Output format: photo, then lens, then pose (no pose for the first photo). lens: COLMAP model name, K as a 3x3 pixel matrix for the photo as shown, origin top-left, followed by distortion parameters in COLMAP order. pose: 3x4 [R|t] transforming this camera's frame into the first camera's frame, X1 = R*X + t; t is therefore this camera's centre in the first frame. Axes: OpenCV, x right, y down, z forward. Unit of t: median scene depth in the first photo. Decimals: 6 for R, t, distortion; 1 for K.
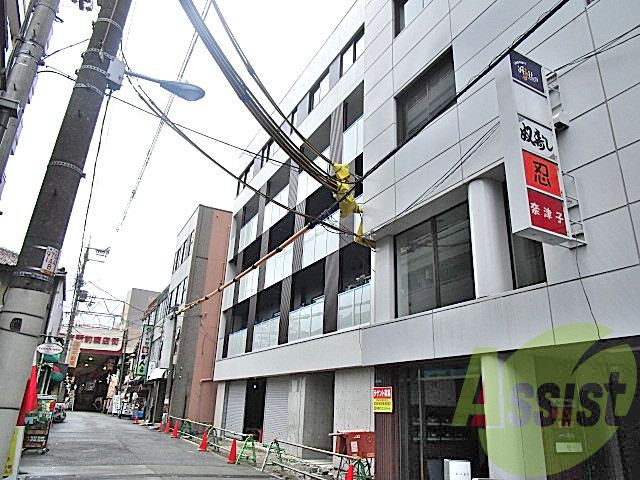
lens RADIAL K [[466.3, 0, 320.0], [0, 466.3, 240.0], [0, 0, 1]] dist [-0.010572, -0.002015]
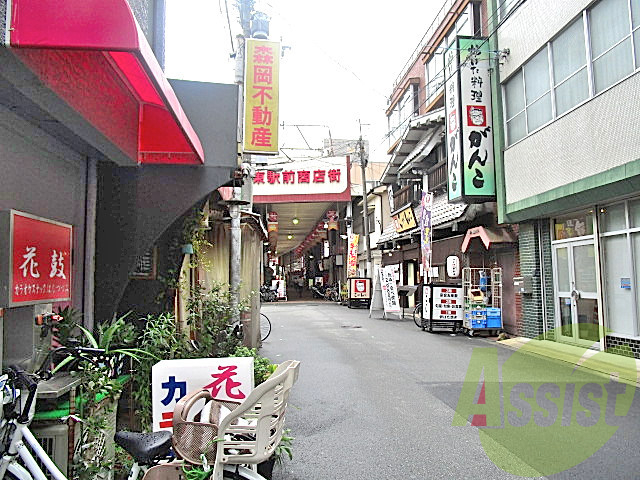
lens RADIAL K [[466.3, 0, 320.0], [0, 466.3, 240.0], [0, 0, 1]] dist [-0.010572, -0.002015]
pose [[0.927091, -0.088629, -0.364208, -0.301487], [0.178496, 0.958791, 0.221041, 0.187645], [0.329609, -0.269935, 0.904706, 0.554816]]
